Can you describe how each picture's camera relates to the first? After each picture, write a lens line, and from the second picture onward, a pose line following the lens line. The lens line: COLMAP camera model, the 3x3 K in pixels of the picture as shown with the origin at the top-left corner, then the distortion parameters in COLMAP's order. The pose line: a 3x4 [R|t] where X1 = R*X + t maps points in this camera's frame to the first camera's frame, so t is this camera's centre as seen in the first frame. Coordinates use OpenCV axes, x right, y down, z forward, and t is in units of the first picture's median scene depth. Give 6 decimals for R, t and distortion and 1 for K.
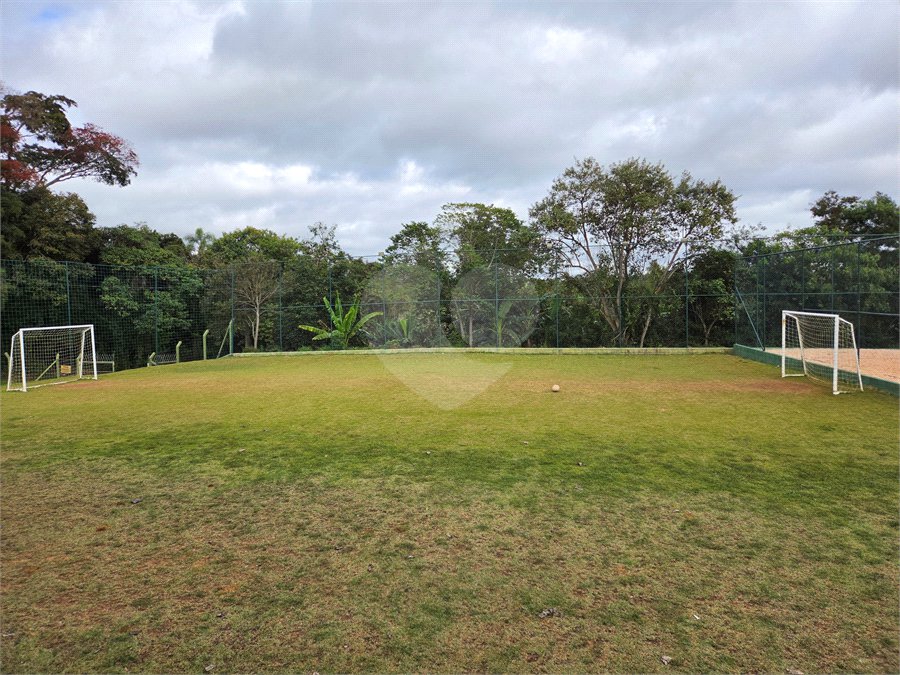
lens RADIAL K [[605.7, 0, 450.9], [0, 605.7, 335.1], [0, 0, 1]] dist [0.047291, -0.023794]
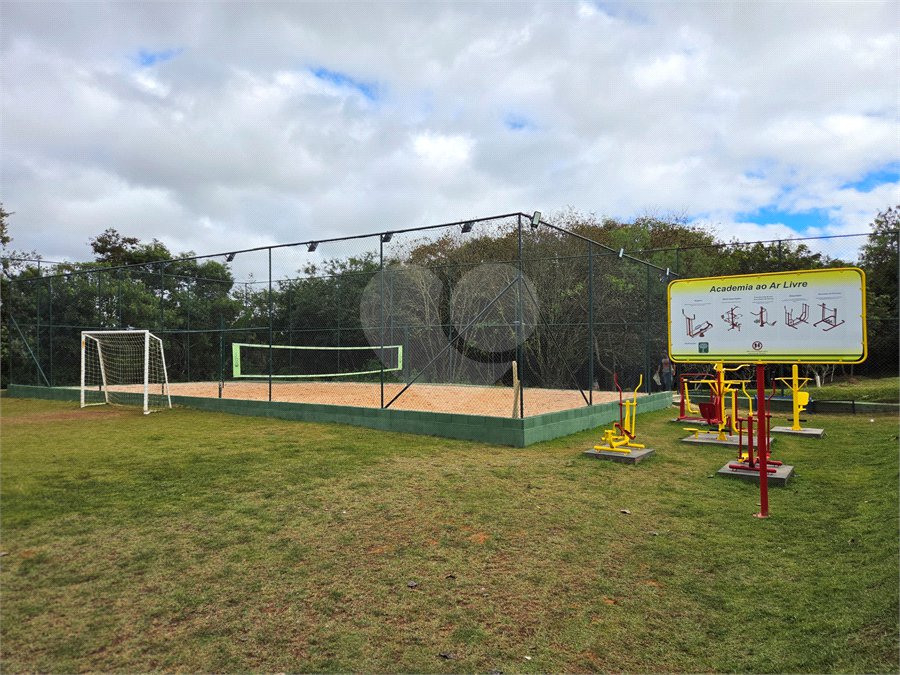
lens RADIAL K [[605.7, 0, 453.7], [0, 605.7, 343.8], [0, 0, 1]] dist [0.047291, -0.023794]
pose [[0.468225, 0.022751, 0.883316, 0.015560], [0.048340, 0.997512, -0.051316, 0.112941], [-0.882286, 0.066727, 0.465960, 0.247784]]
